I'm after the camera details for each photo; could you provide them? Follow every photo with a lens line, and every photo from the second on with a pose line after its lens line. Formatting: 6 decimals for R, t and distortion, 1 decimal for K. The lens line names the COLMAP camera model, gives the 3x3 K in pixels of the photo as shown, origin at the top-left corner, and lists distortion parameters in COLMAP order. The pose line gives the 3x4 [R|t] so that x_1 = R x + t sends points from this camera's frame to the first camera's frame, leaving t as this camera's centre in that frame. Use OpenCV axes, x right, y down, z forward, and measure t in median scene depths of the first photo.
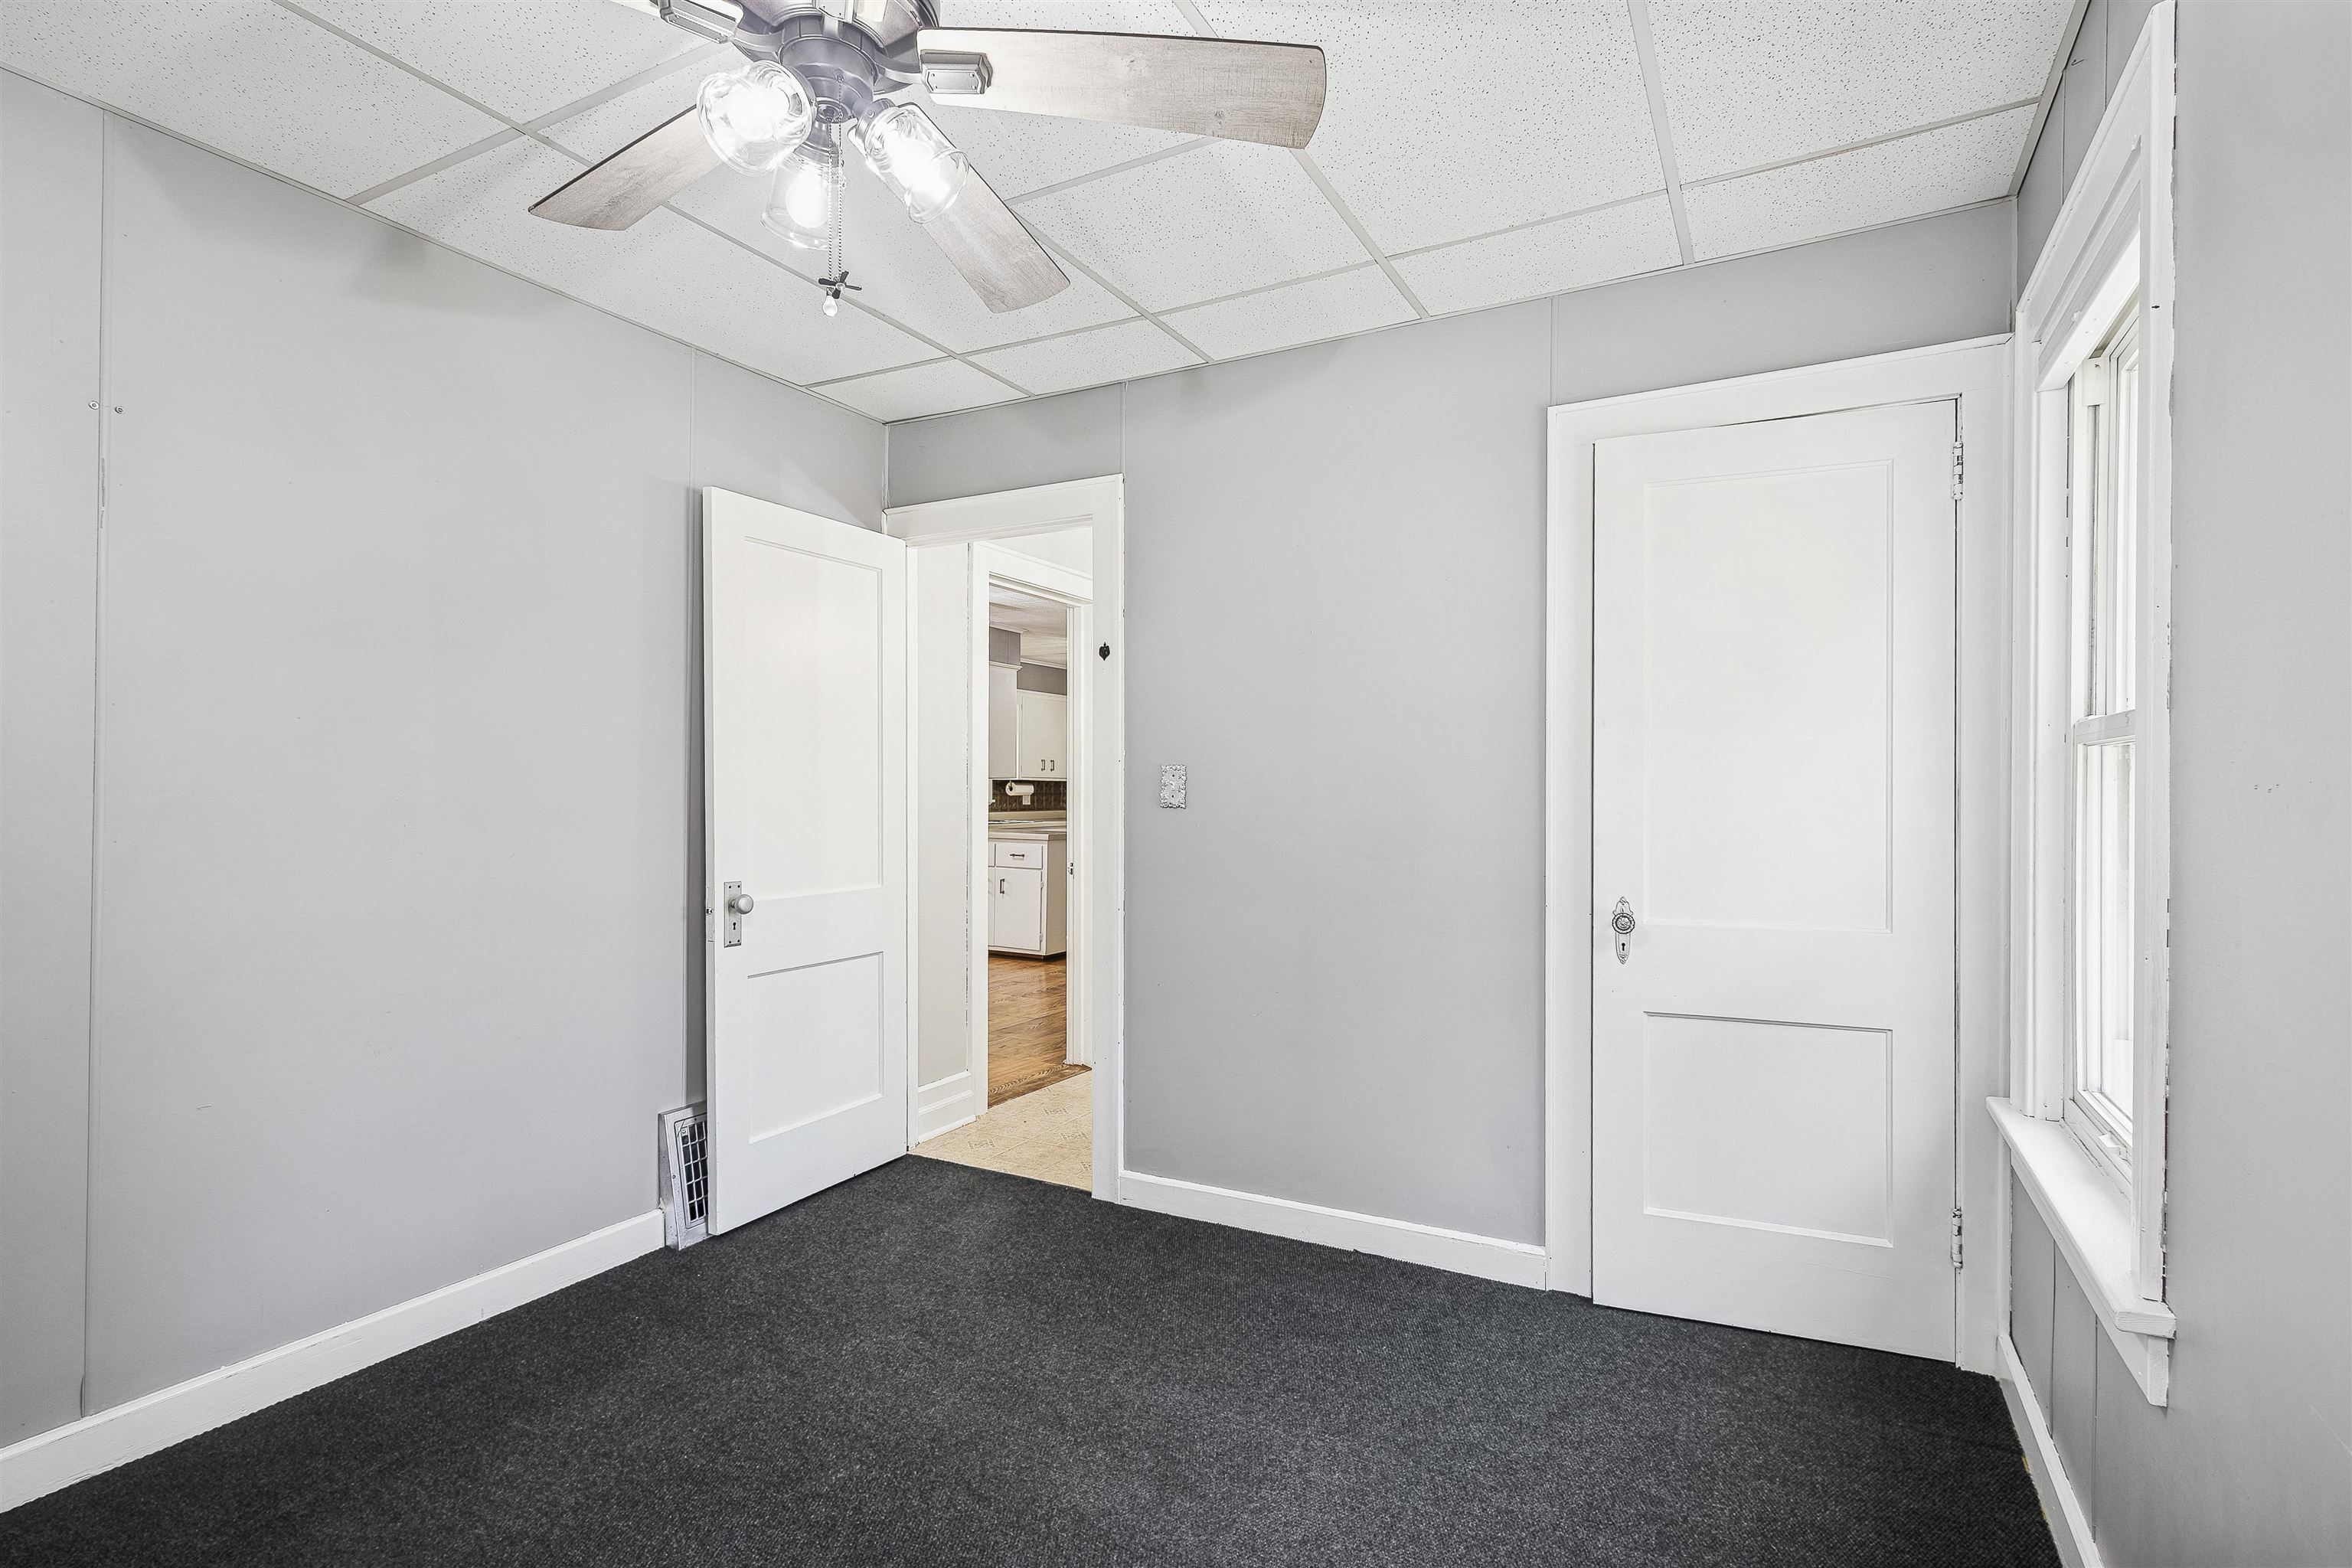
lens RADIAL K [[1128.7, 0, 1176.0], [0, 1128.7, 784.0], [0, 0, 1]] dist [0.001865, 0.000248]
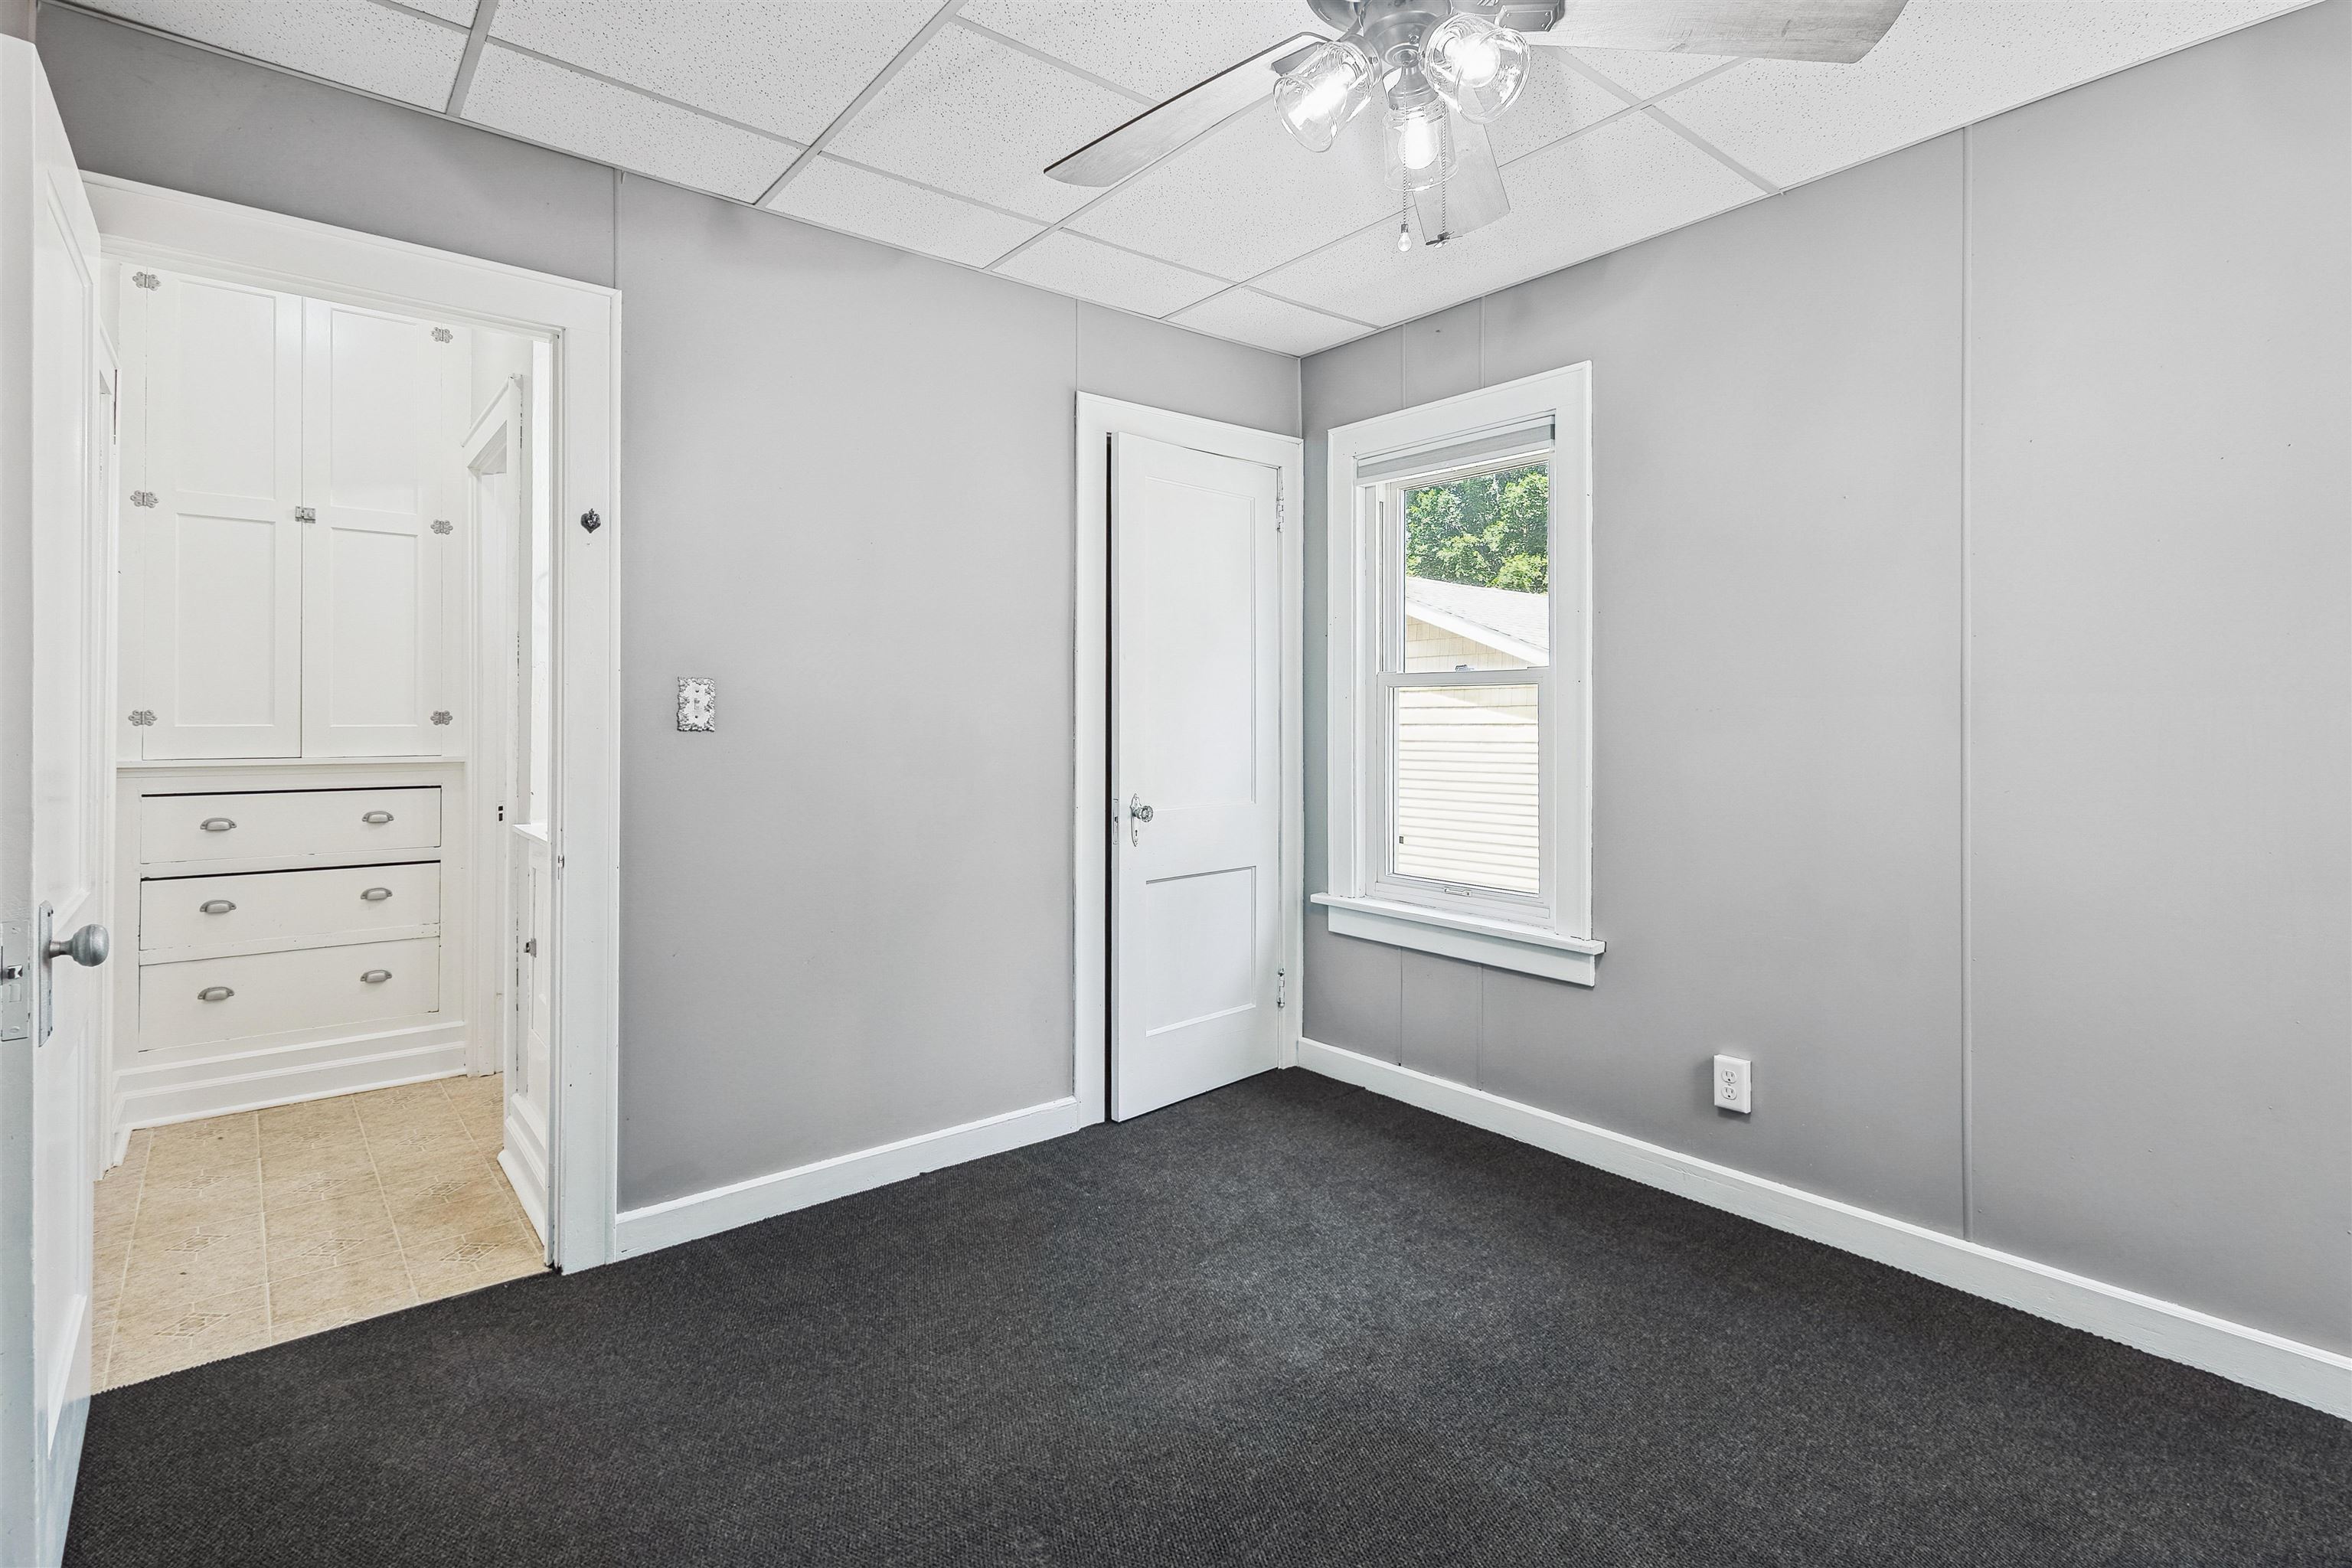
lens RADIAL K [[1128.1, 0, 1176.5], [0, 1128.1, 701.2], [0, 0, 1]] dist [-0.000539, 0.000420]
pose [[0.378328, 0.017091, 0.925514, -0.732572], [0.001155, 0.999820, -0.018935, 0.019385], [-0.925671, 0.008233, 0.378240, 0.449268]]
